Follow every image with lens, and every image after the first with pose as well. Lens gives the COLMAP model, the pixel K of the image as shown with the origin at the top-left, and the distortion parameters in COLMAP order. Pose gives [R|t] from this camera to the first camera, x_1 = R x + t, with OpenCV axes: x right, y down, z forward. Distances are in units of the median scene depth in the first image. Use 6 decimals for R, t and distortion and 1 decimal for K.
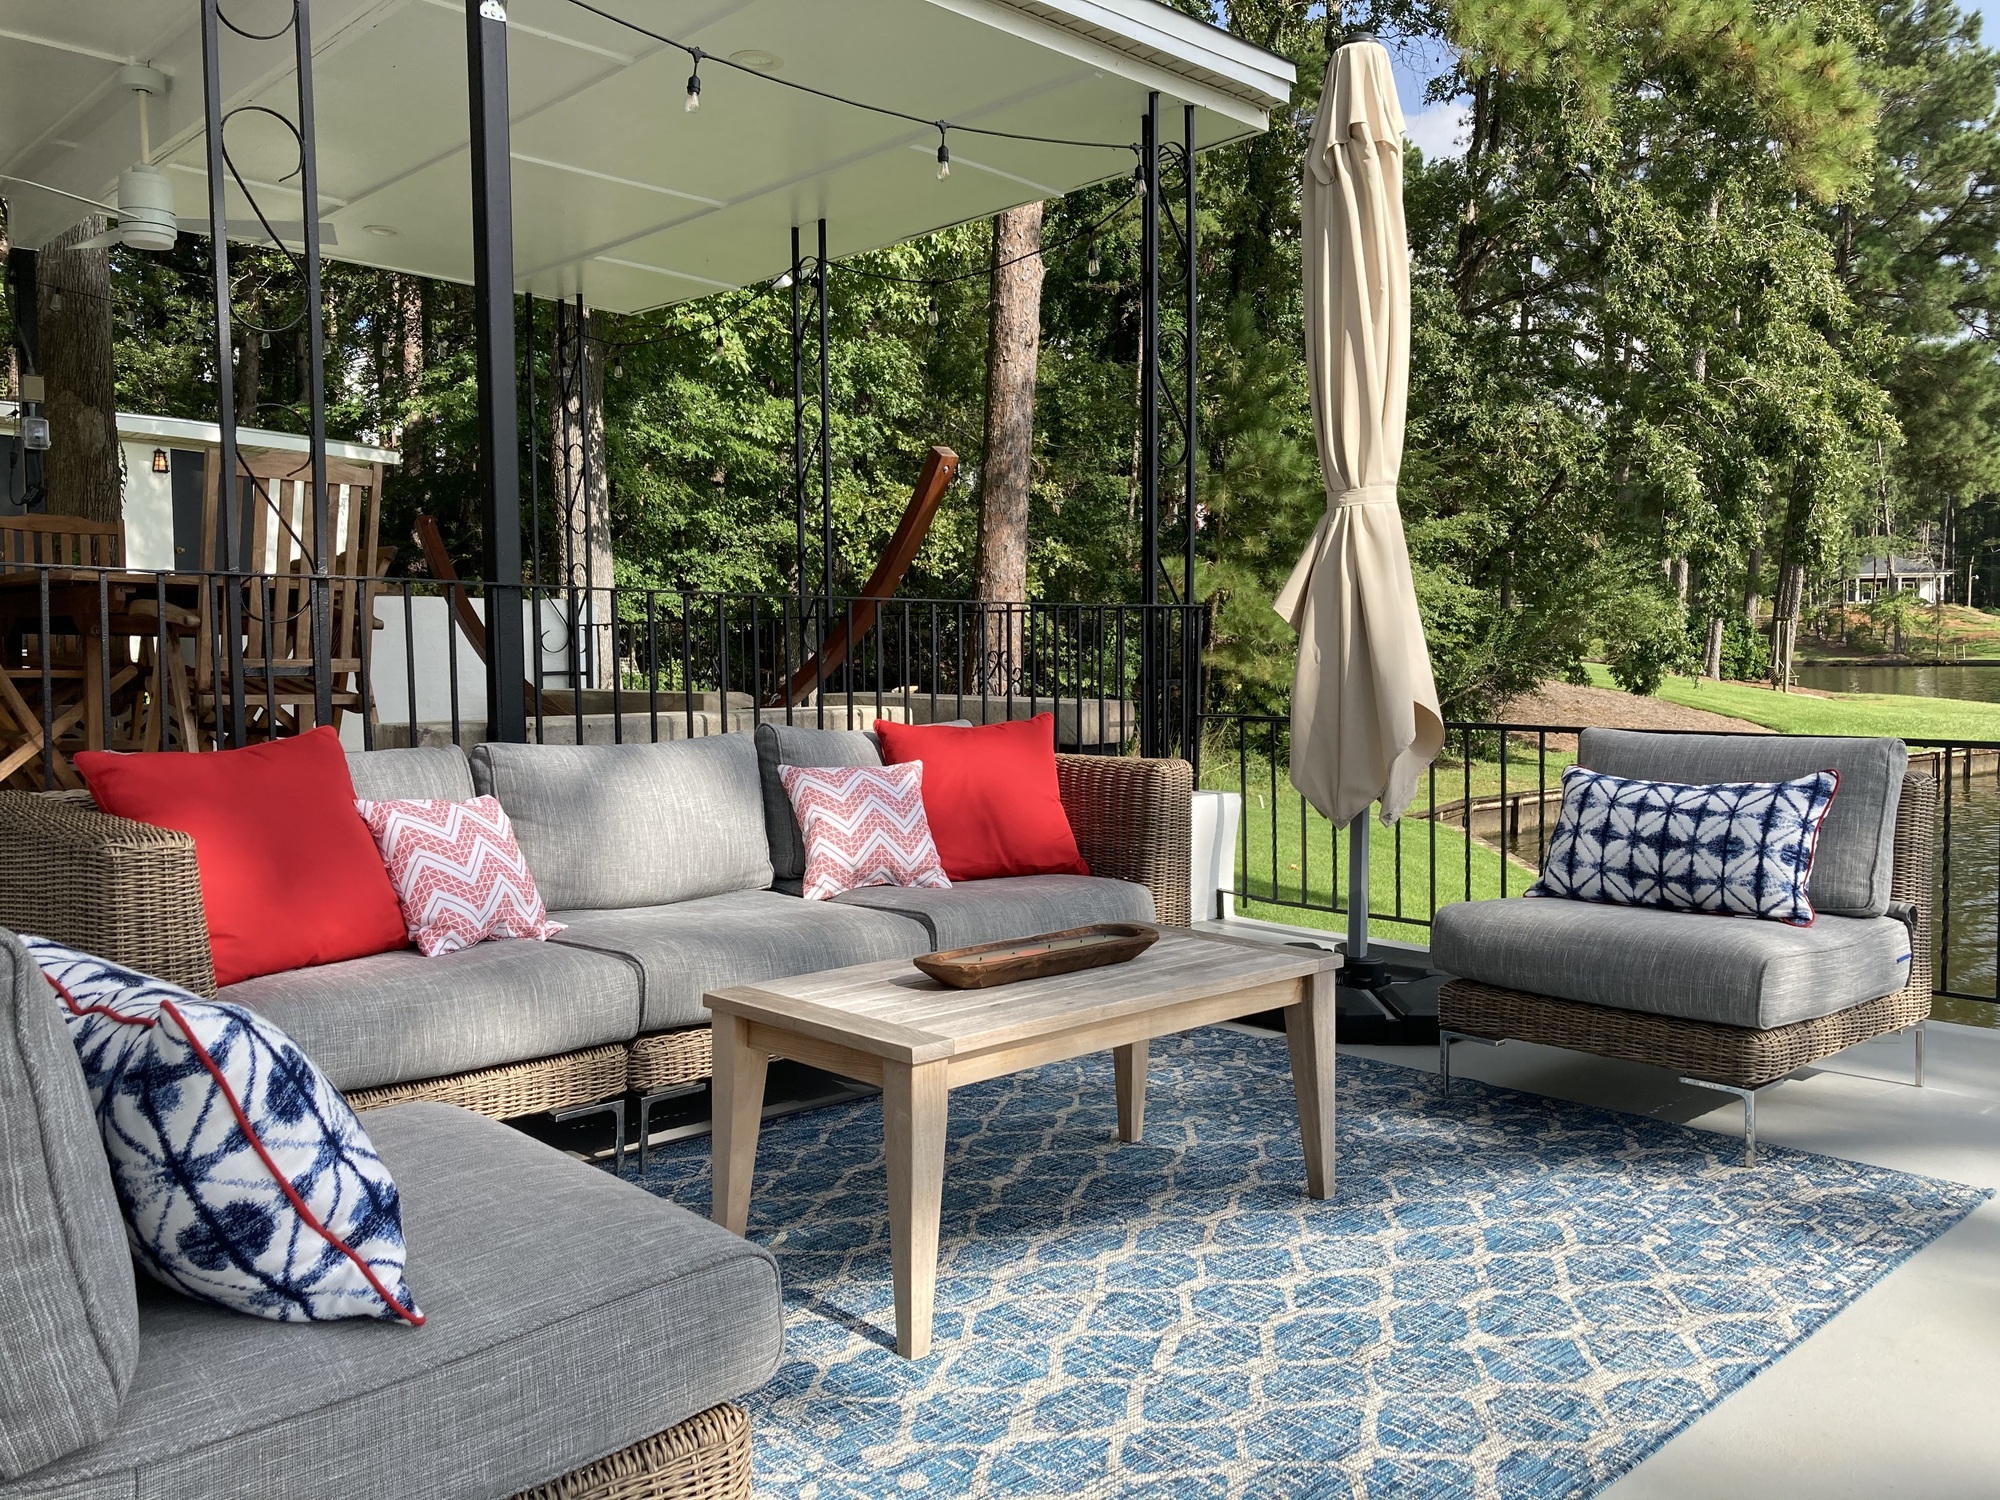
lens RADIAL K [[1654.2, 0, 1002.2], [0, 1654.2, 740.0], [0, 0, 1]] dist [-0.014447, 0.082694]
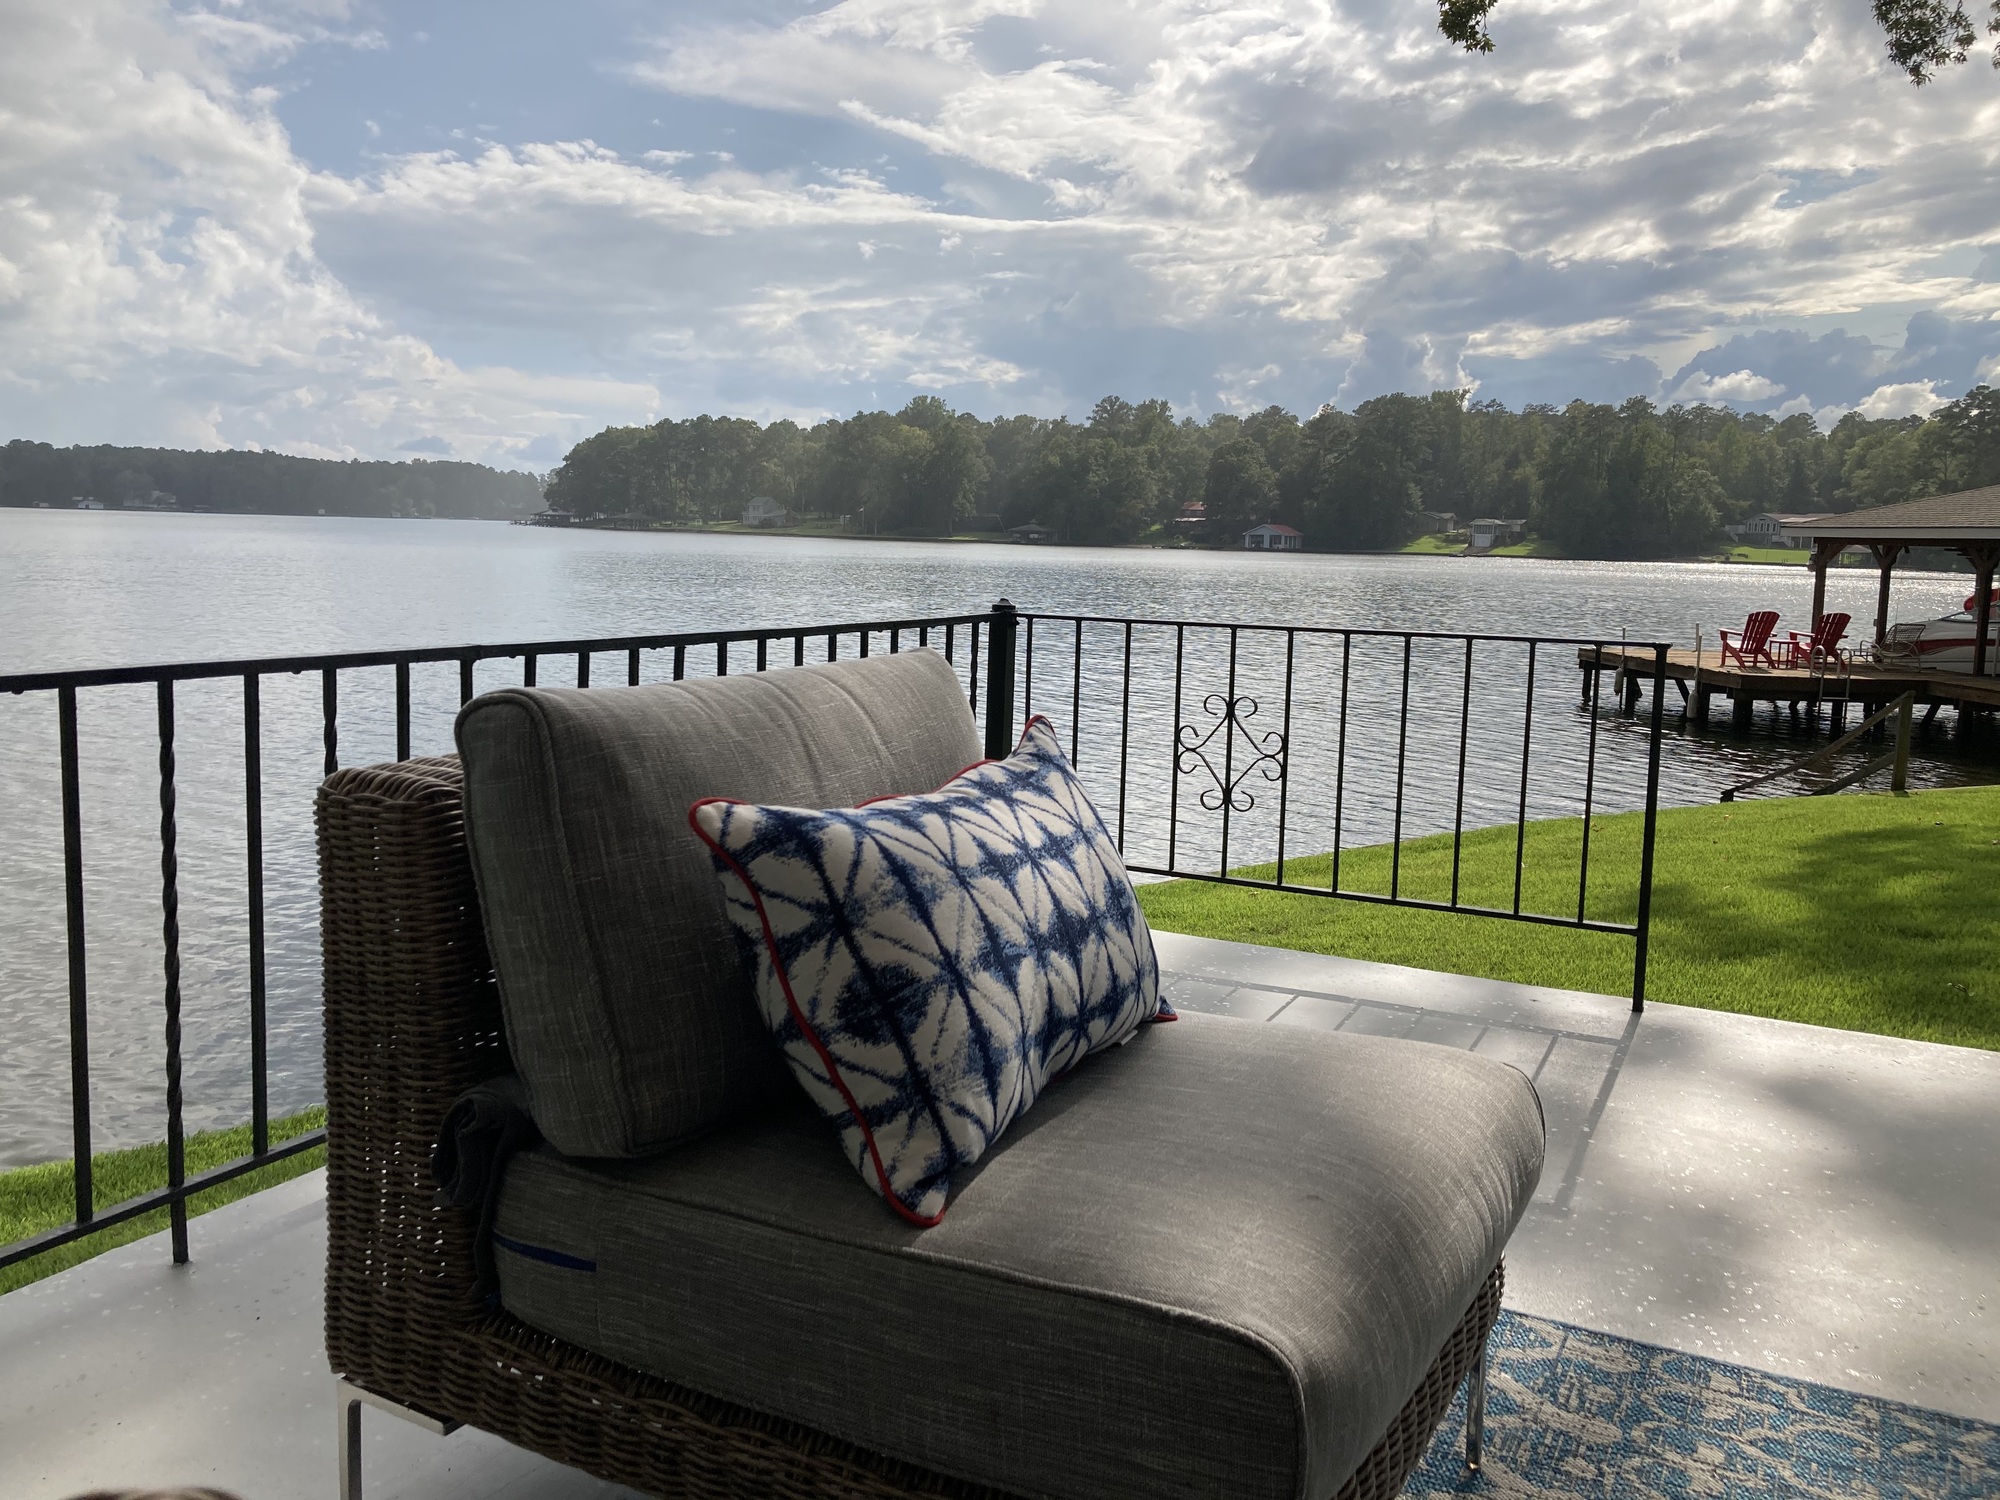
lens RADIAL K [[1665.8, 0, 1008.2], [0, 1665.8, 691.7], [0, 0, 1]] dist [0.009009, -0.006188]
pose [[-0.318654, -0.092802, 0.943317, 0.016954], [0.030047, 0.993707, 0.107909, -0.045259], [-0.947395, 0.062730, -0.313860, 1.174764]]
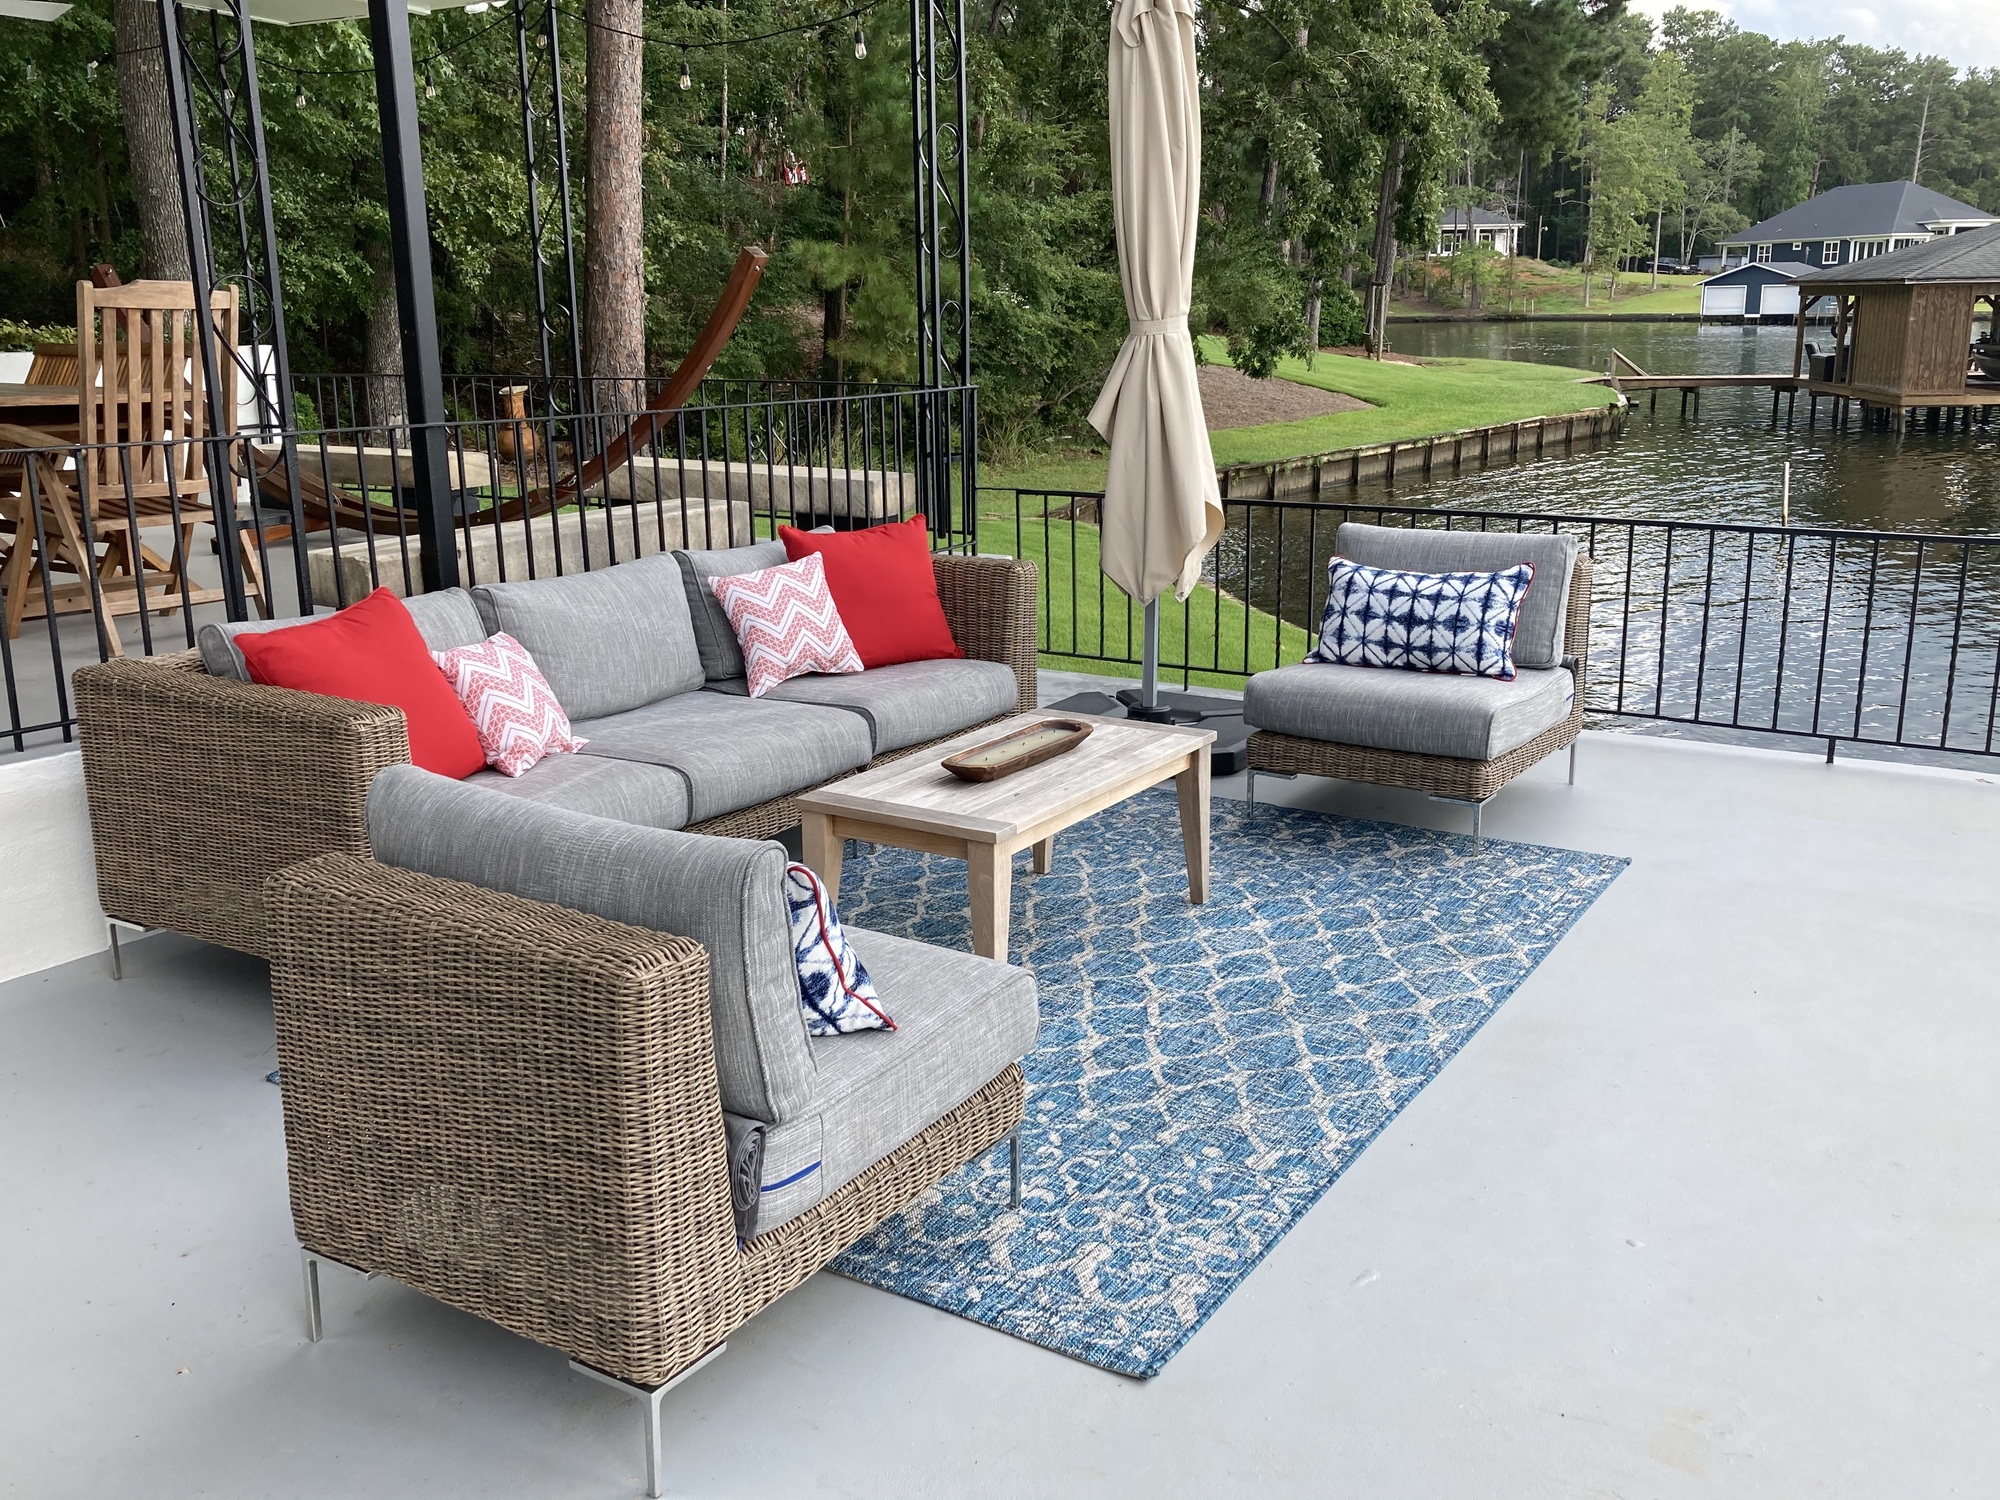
lens RADIAL K [[1765.9, 0, 990.4], [0, 1765.9, 748.7], [0, 0, 1]] dist [0.090245, -0.142668]
pose [[0.971584, -0.065075, 0.227574, -0.265987], [0.021000, 0.981372, 0.190967, -0.119554], [-0.235762, -0.180761, 0.954852, -0.307630]]
